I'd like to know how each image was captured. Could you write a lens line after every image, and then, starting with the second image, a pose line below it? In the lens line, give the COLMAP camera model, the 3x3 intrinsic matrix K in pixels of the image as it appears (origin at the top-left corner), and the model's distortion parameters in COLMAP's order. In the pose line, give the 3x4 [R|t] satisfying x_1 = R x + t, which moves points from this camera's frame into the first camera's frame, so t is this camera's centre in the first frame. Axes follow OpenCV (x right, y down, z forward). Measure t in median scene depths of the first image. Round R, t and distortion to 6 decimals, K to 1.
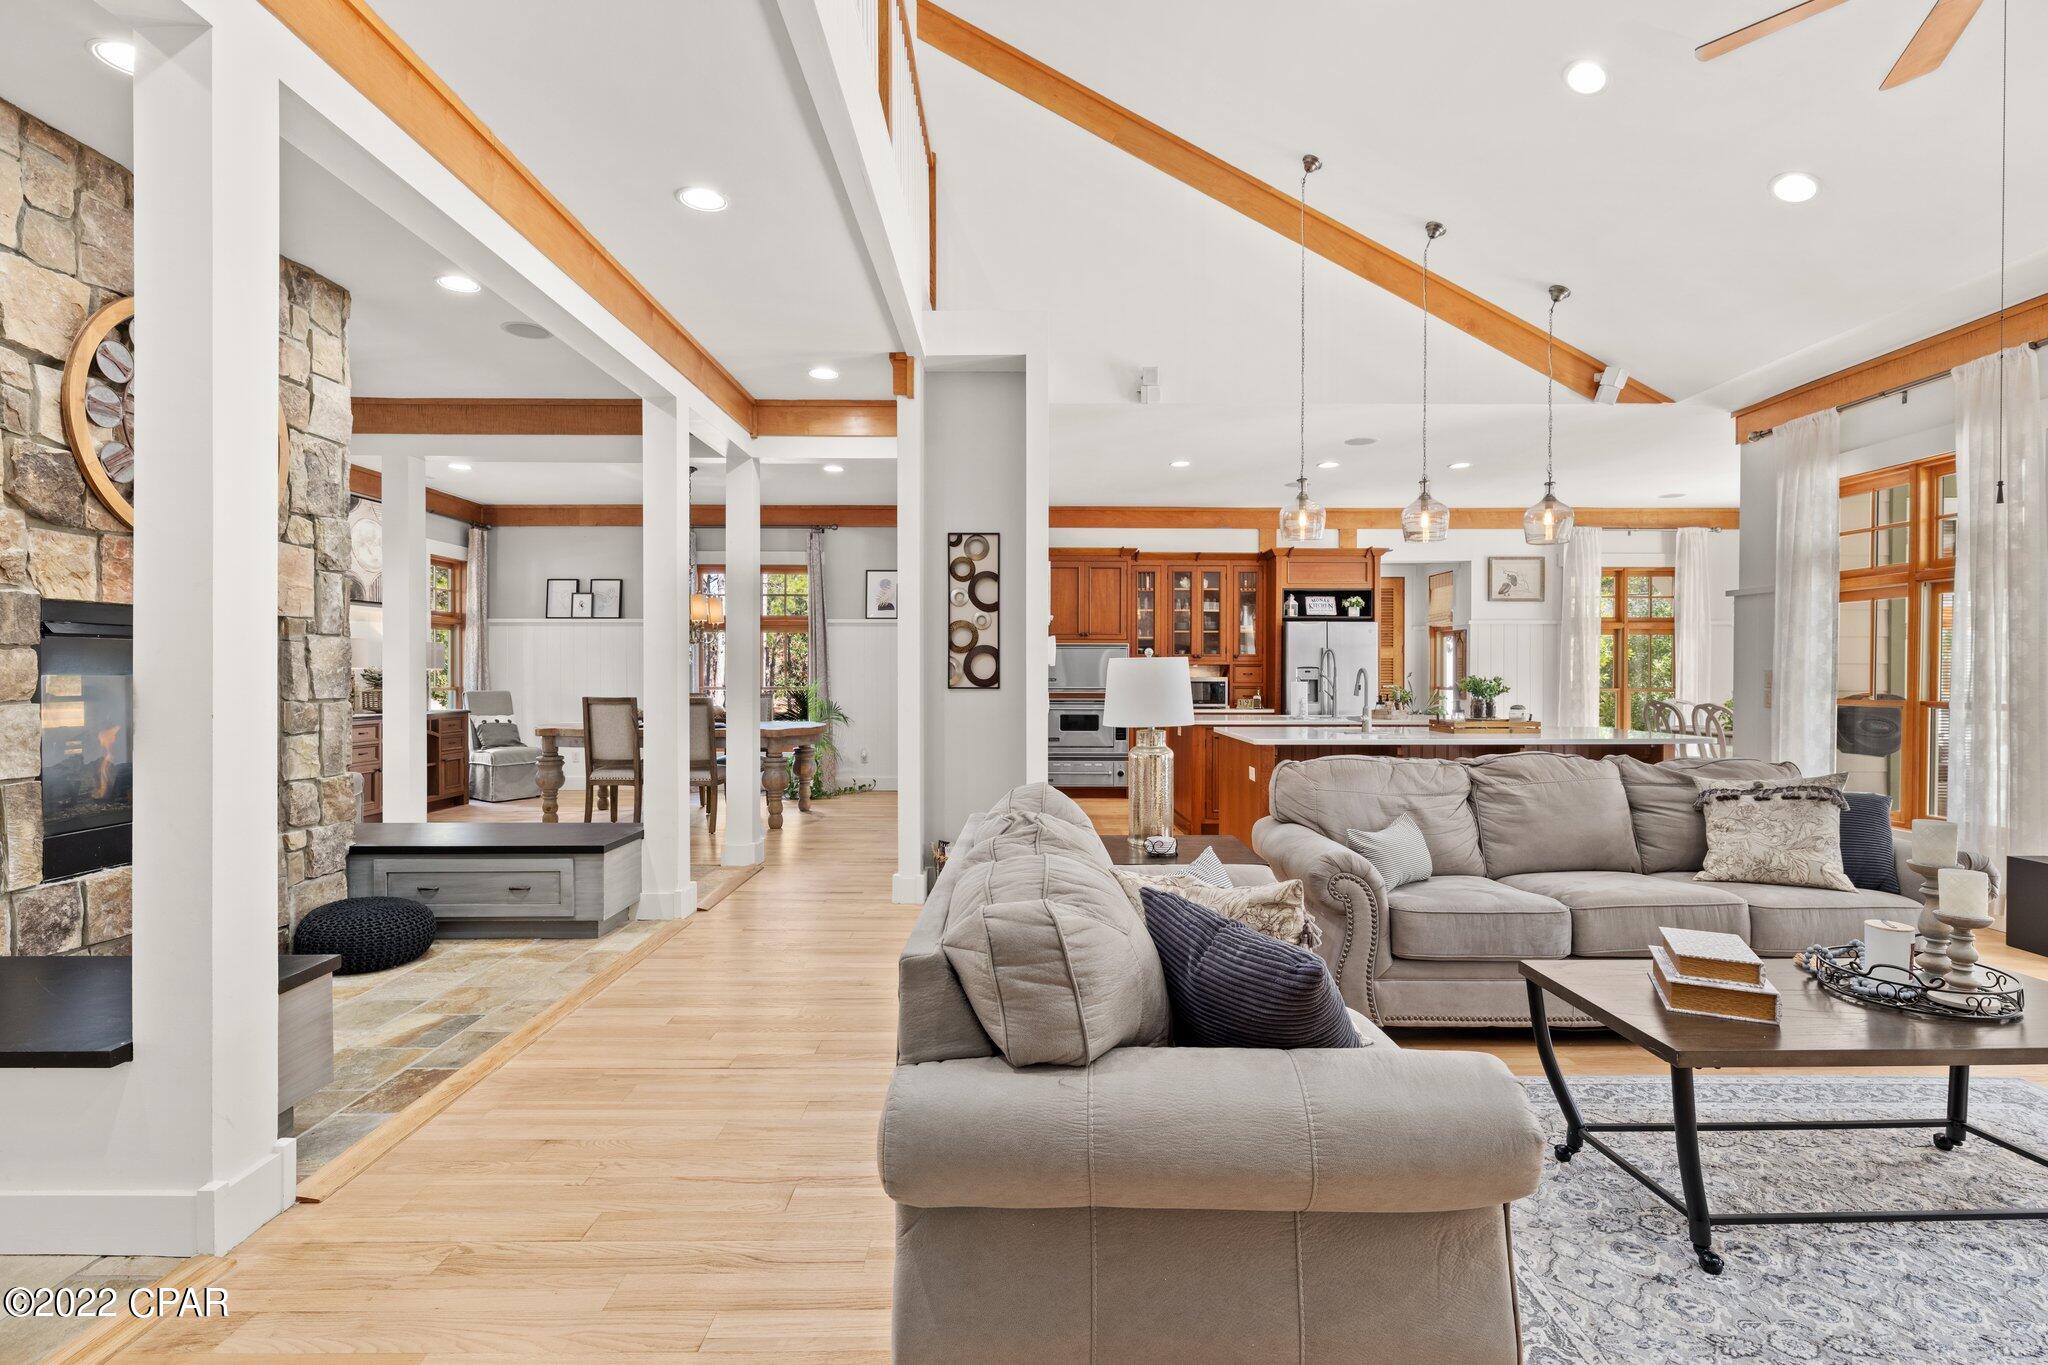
lens RADIAL K [[932.2, 0, 1031.6], [0, 932.2, 682.8], [0, 0, 1]] dist [0.000518, -0.000847]
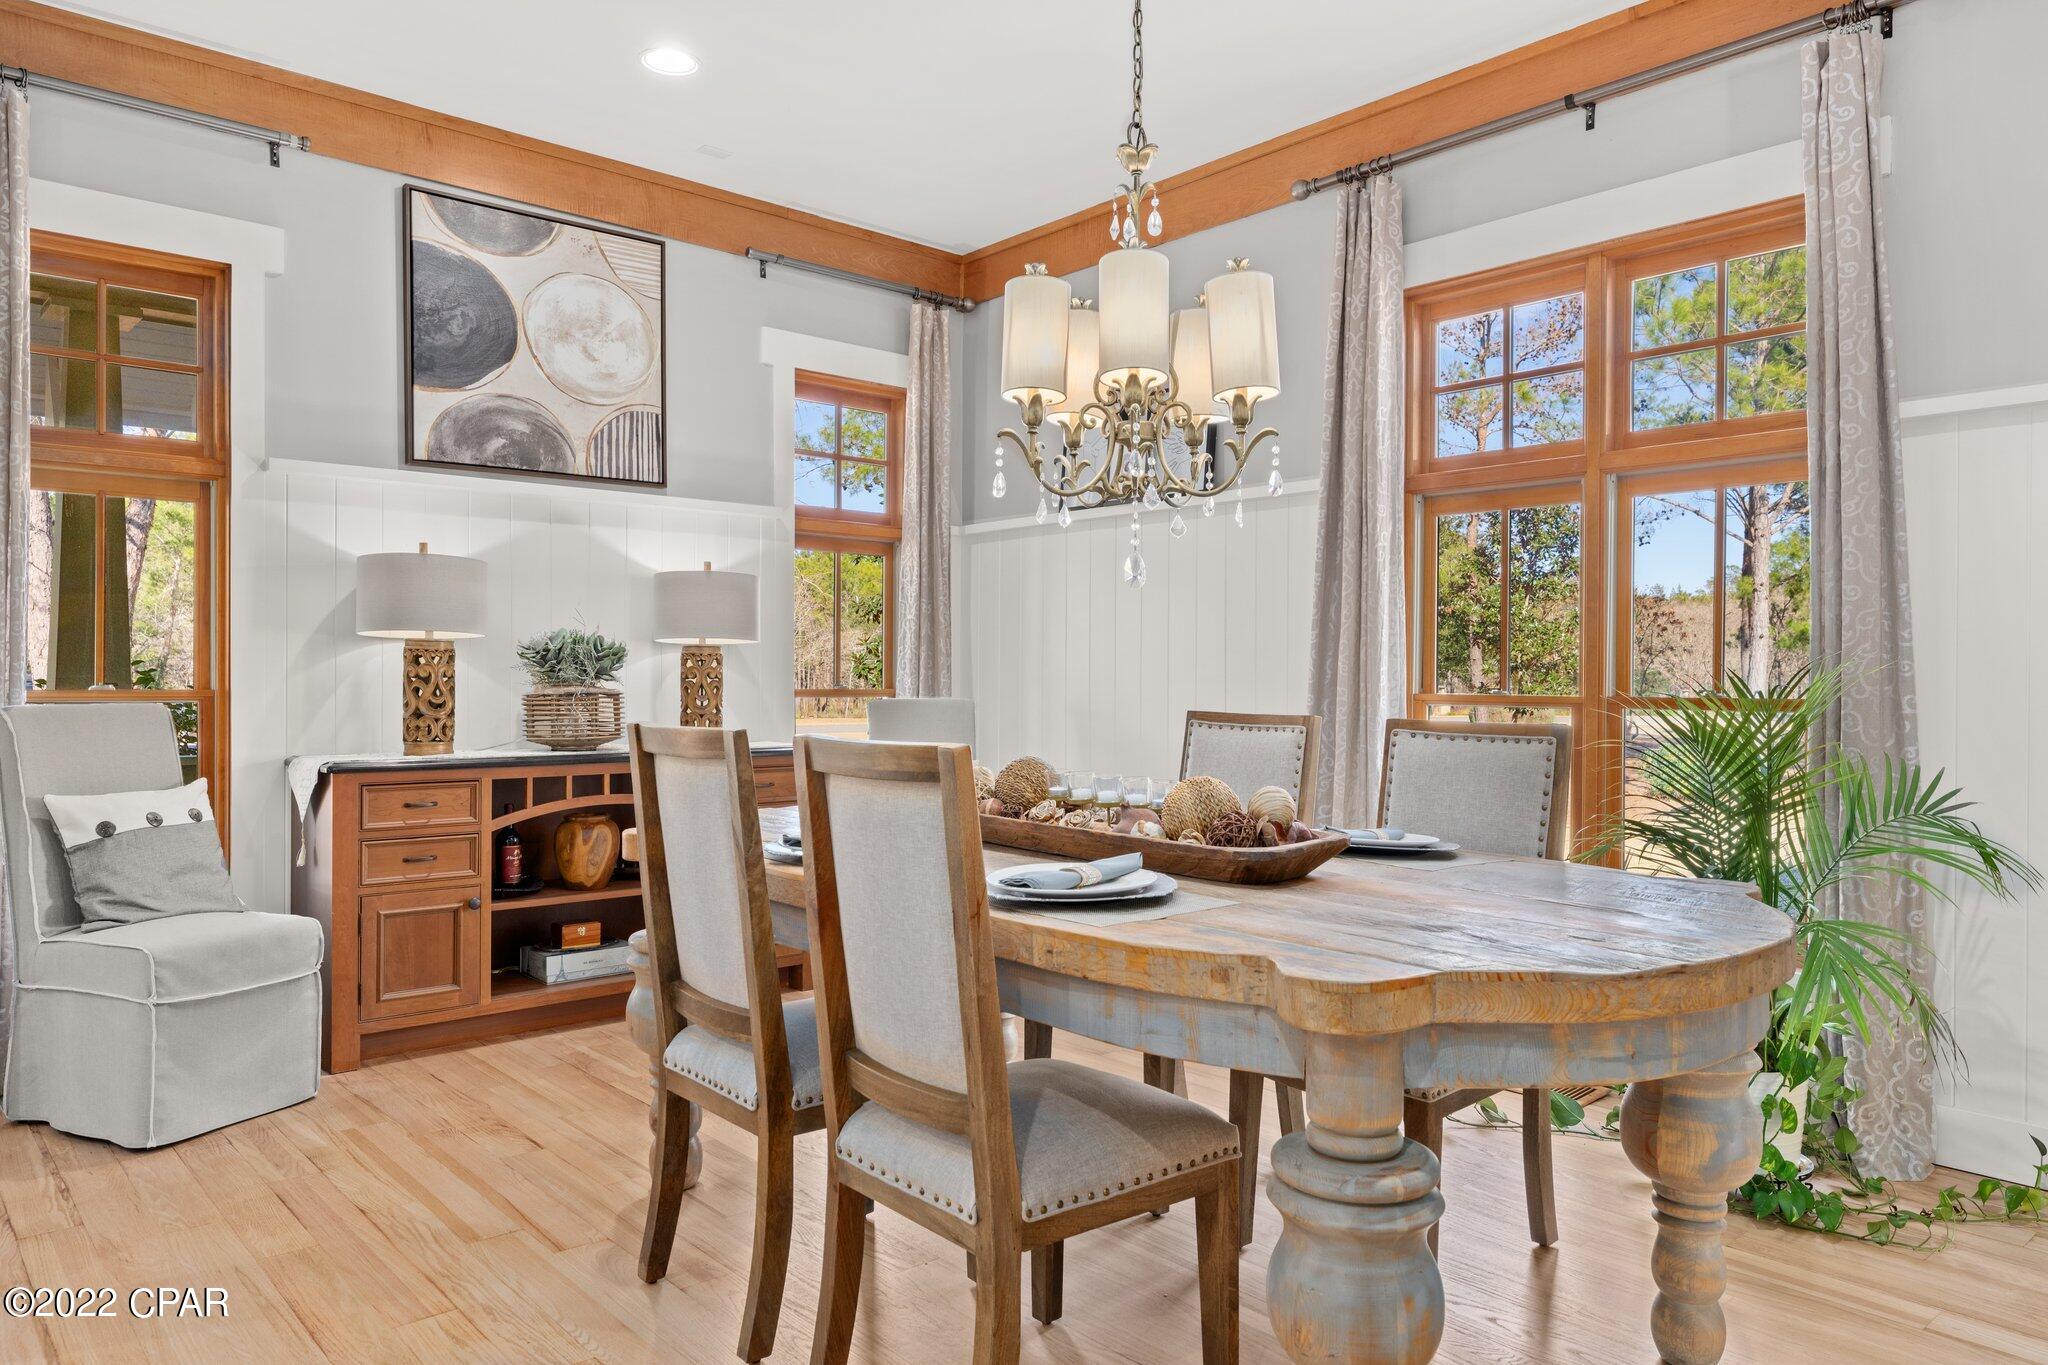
lens RADIAL K [[1313.9, 0, 1045.6], [0, 1313.9, 687.4], [0, 0, 1]] dist [0.001342, 0.003707]
pose [[0.662803, 0.007104, -0.748761, -0.211888], [-0.010150, 0.999948, 0.000503, 0.005322], [0.748725, 0.007267, 0.662840, 1.145145]]
